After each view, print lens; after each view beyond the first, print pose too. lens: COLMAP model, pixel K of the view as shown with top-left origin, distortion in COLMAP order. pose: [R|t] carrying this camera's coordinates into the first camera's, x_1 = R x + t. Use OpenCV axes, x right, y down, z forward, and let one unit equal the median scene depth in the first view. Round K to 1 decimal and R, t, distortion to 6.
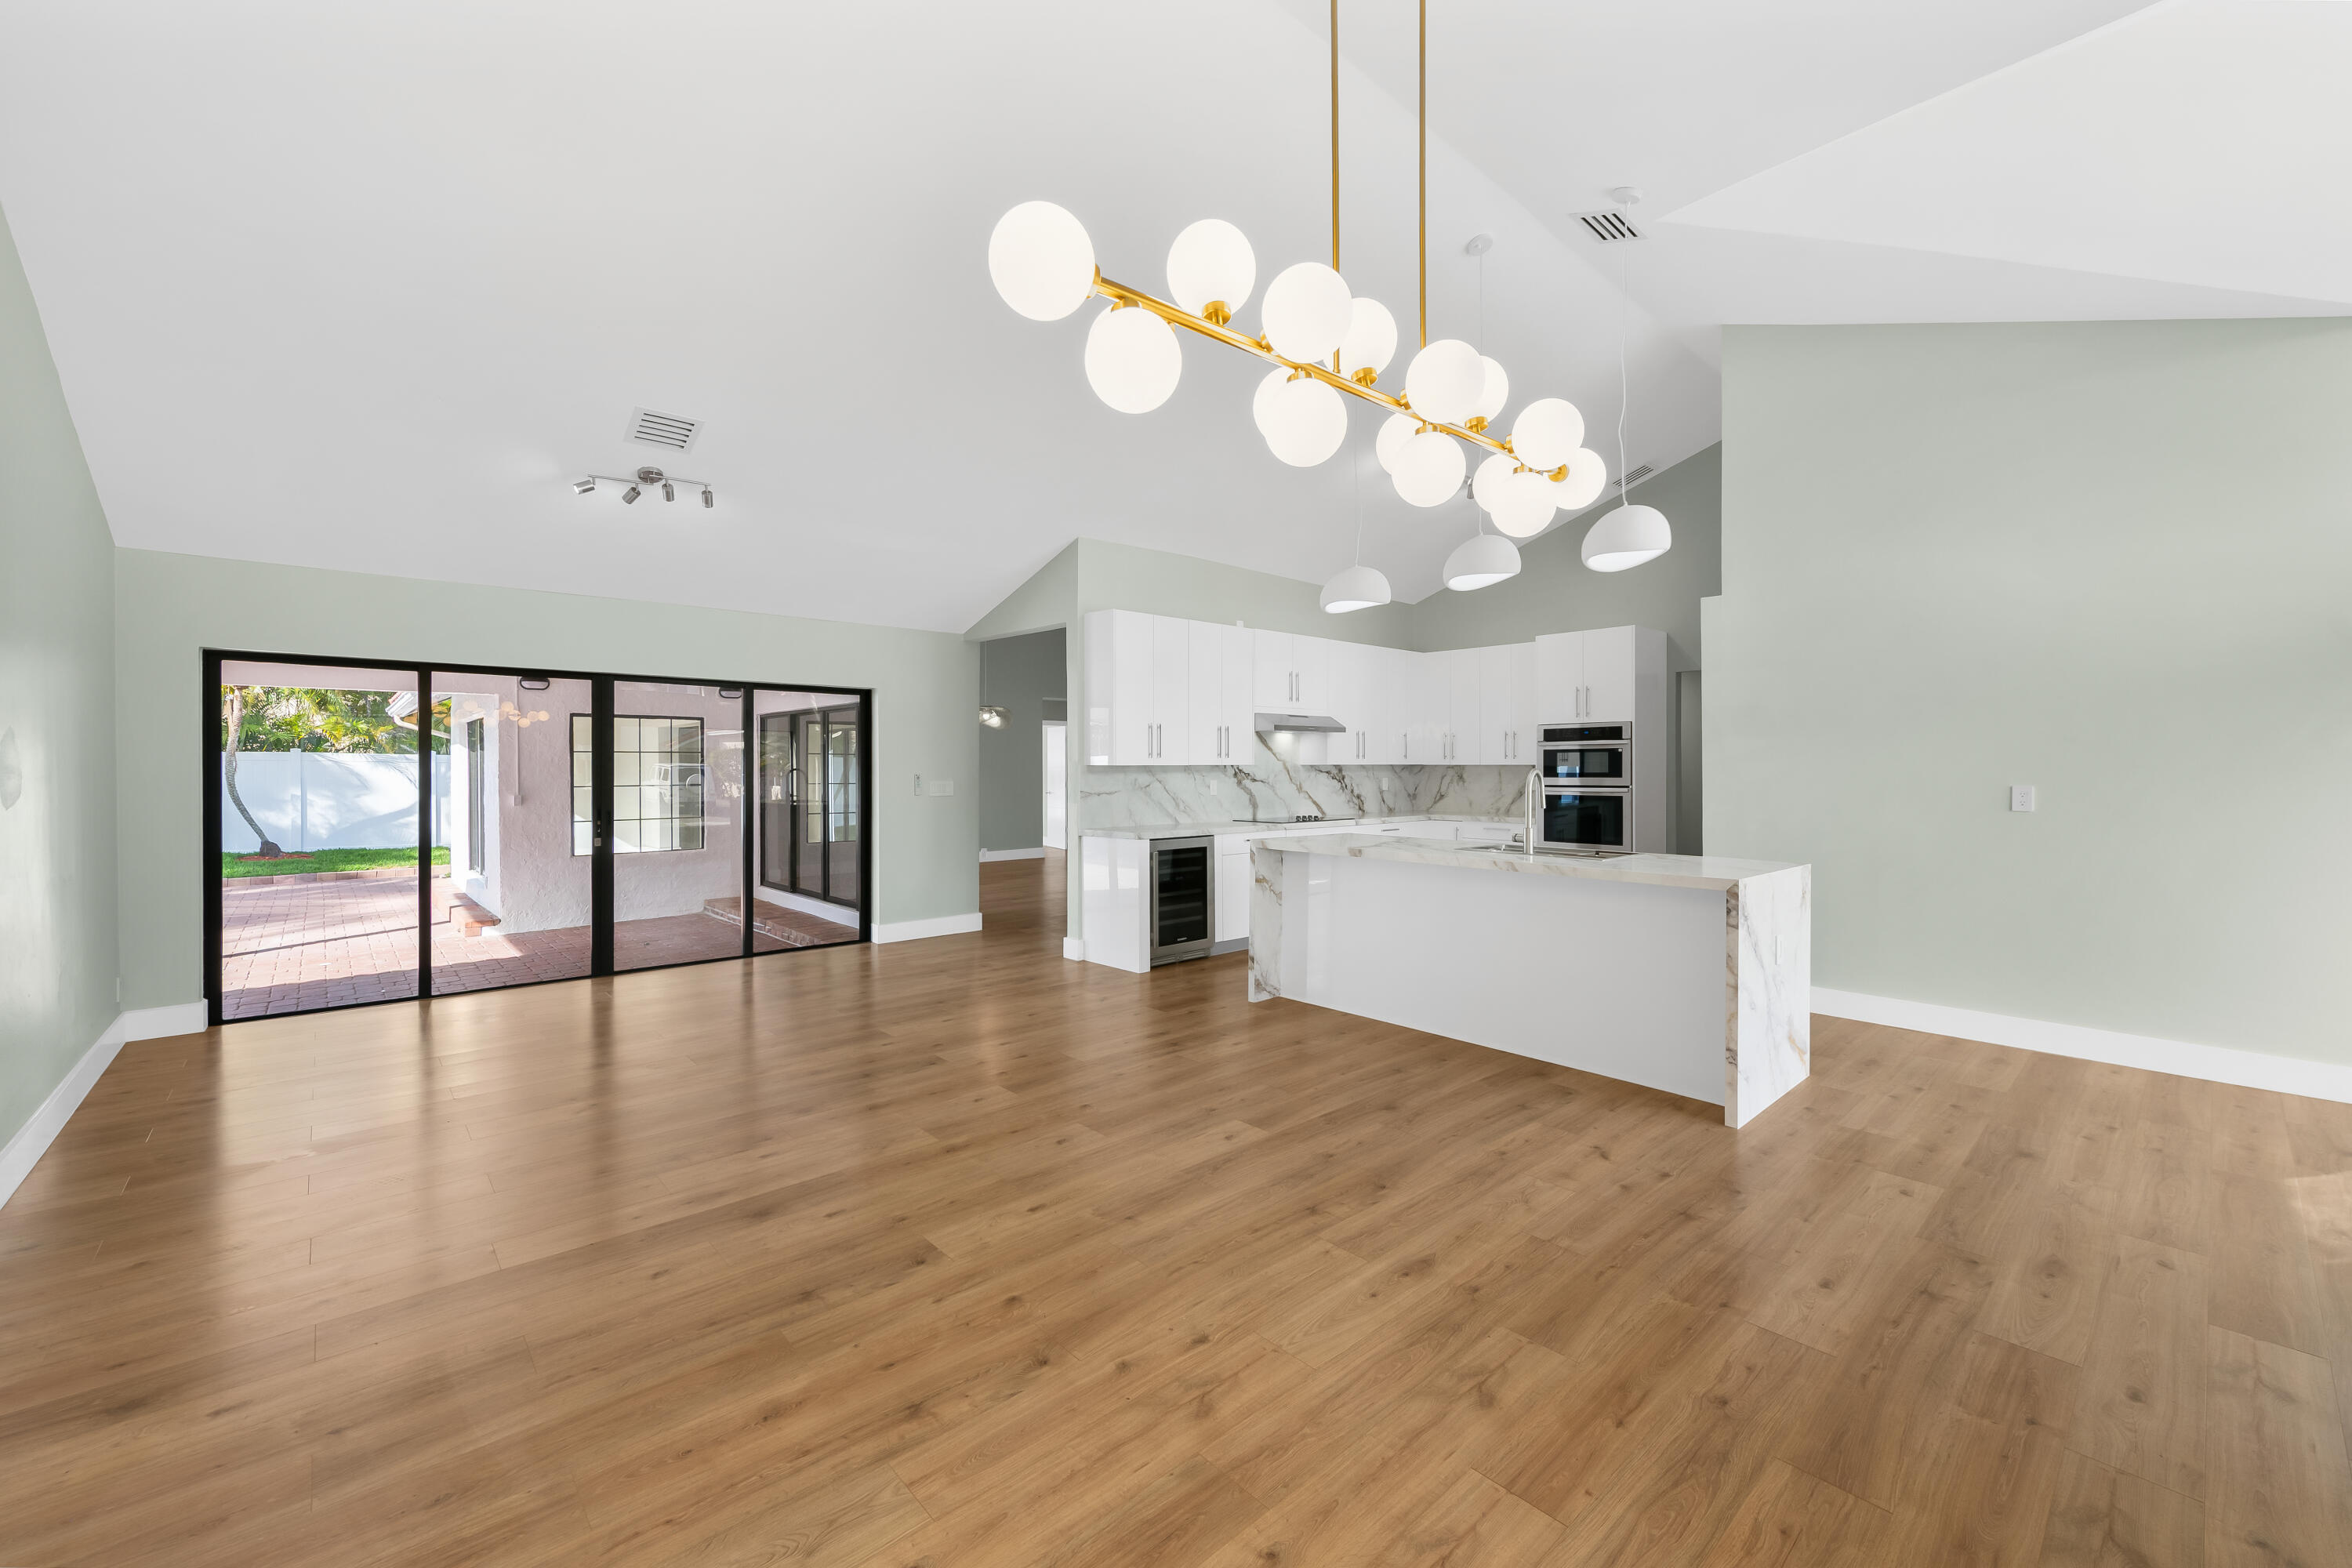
lens RADIAL K [[939.2, 0, 1163.3], [0, 939.2, 776.6], [0, 0, 1]] dist [0.003641, -0.000481]
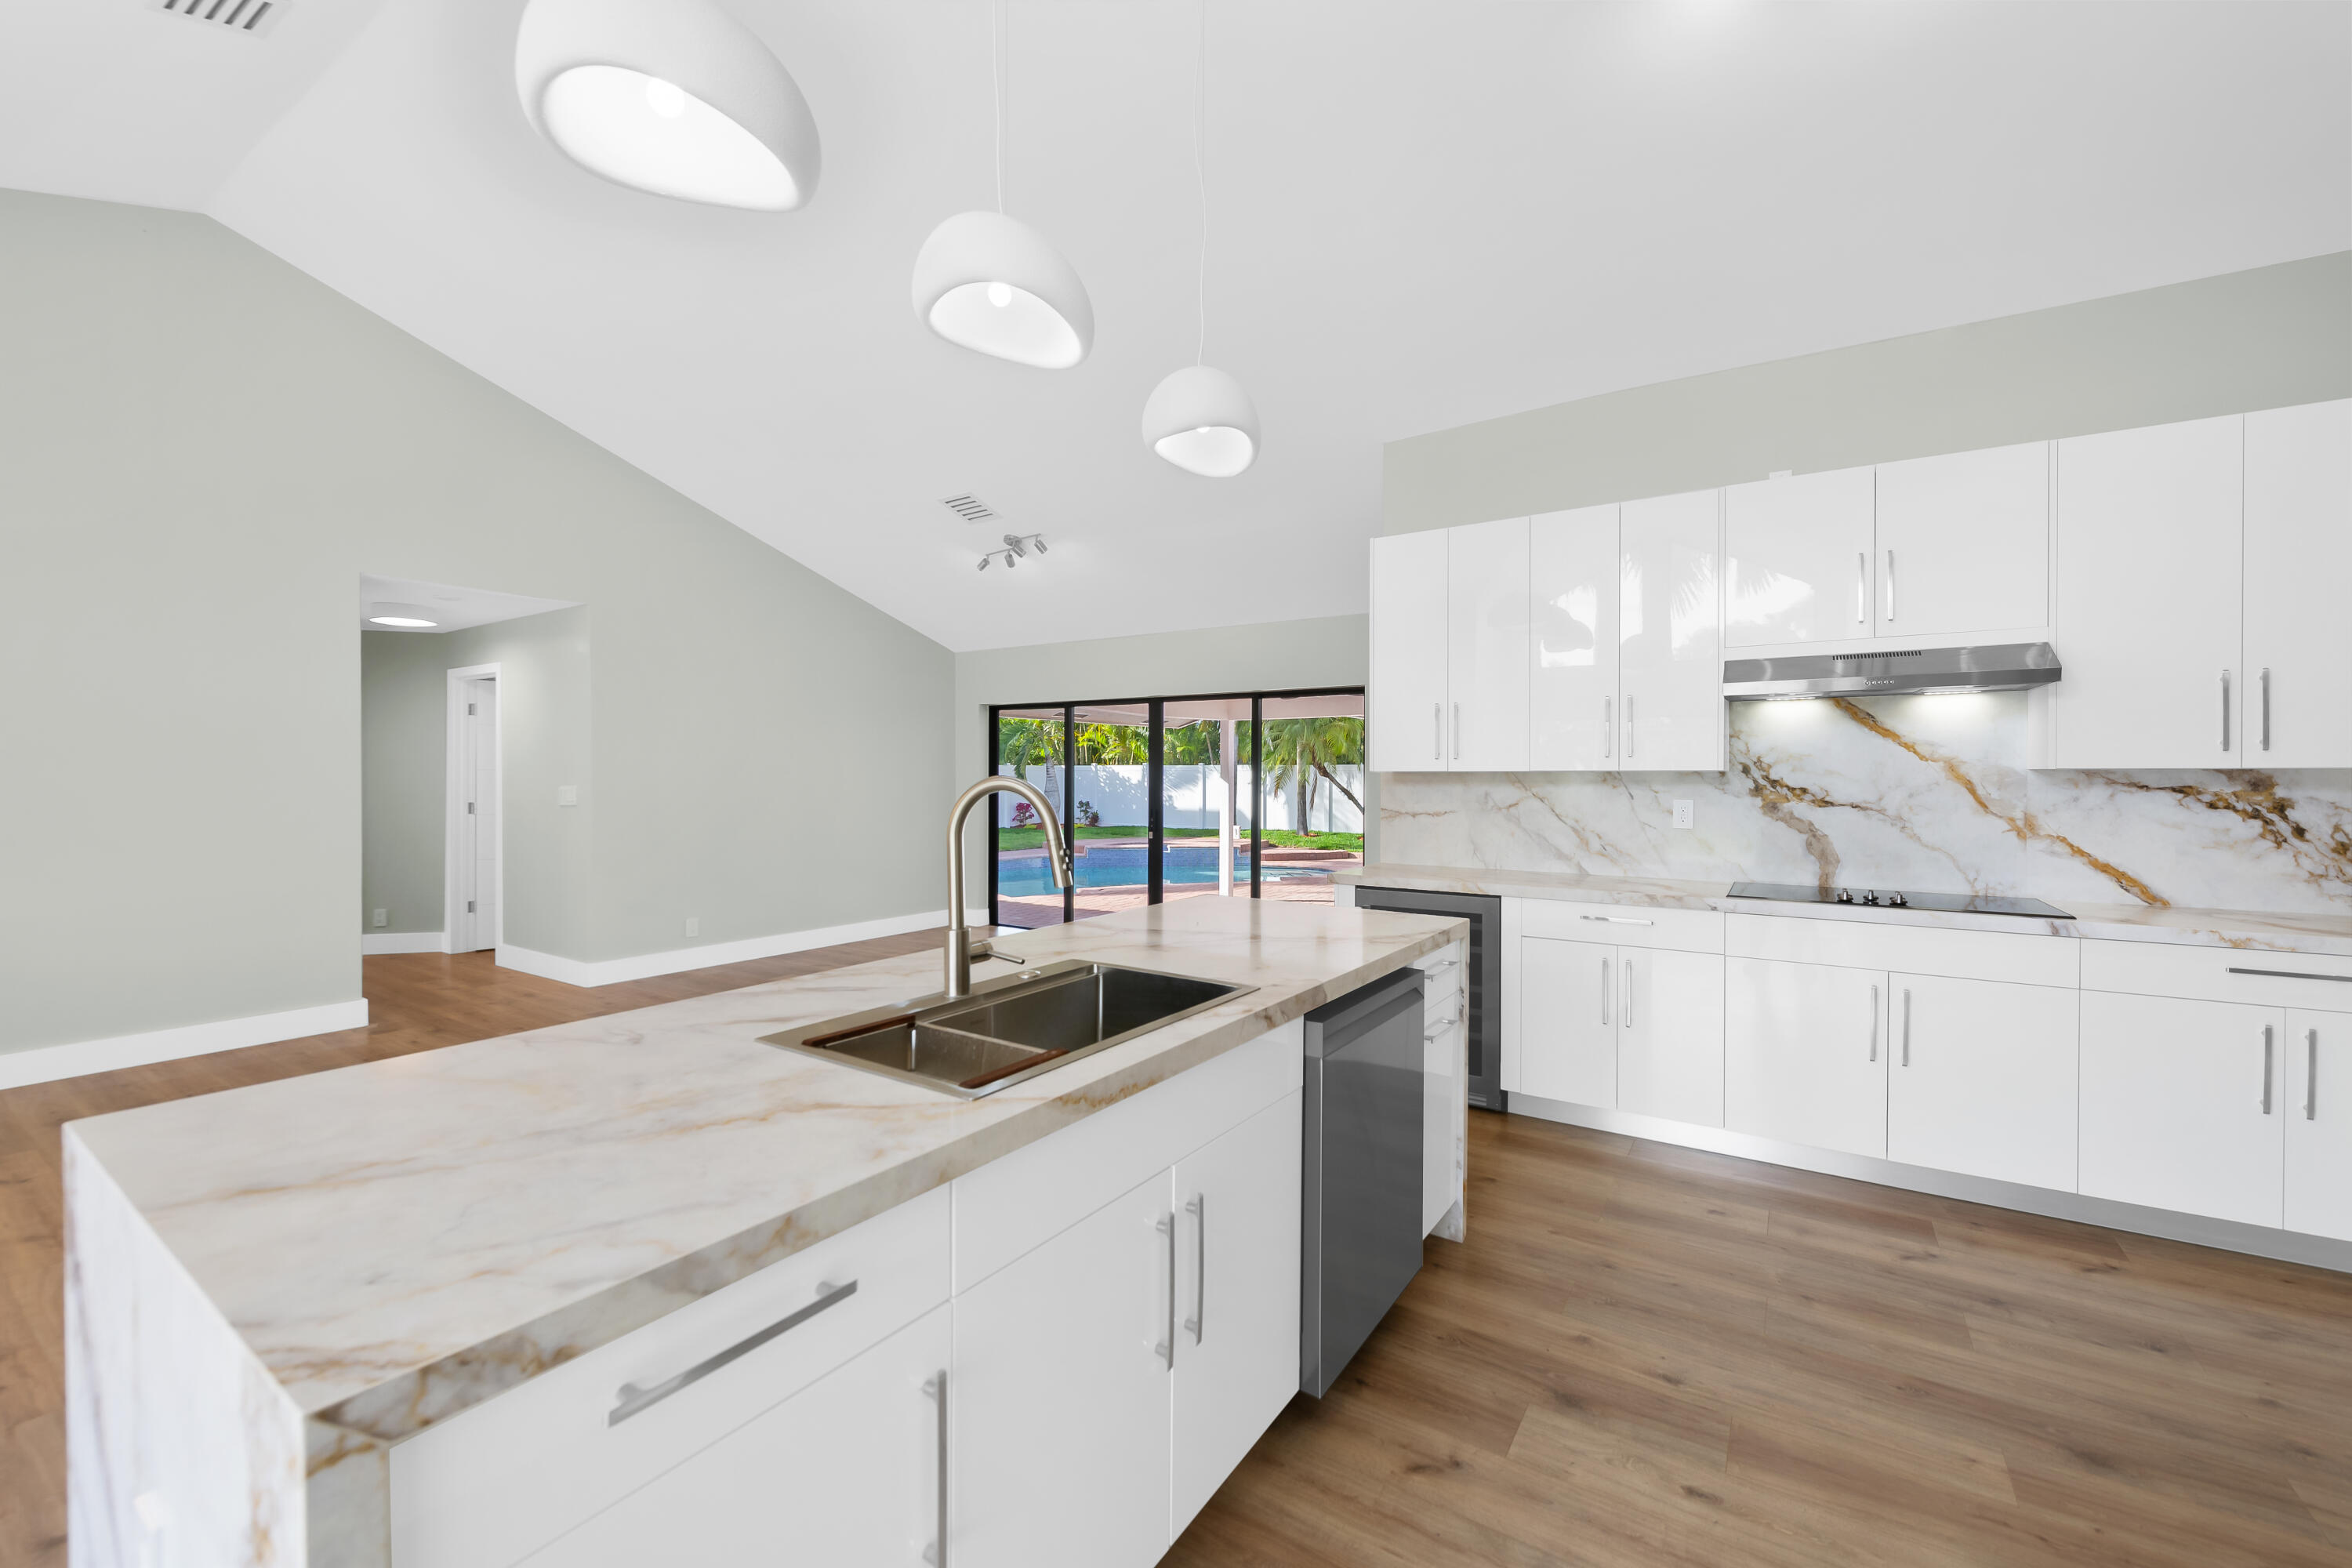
lens RADIAL K [[939.2, 0, 1174.5], [0, 939.2, 776.5], [0, 0, 1]] dist [0.003641, -0.000481]
pose [[0.252792, 0.004710, -0.967509, 0.481652], [-0.009231, 0.999954, 0.002456, -0.008012], [0.967477, 0.008310, 0.252824, 0.590632]]
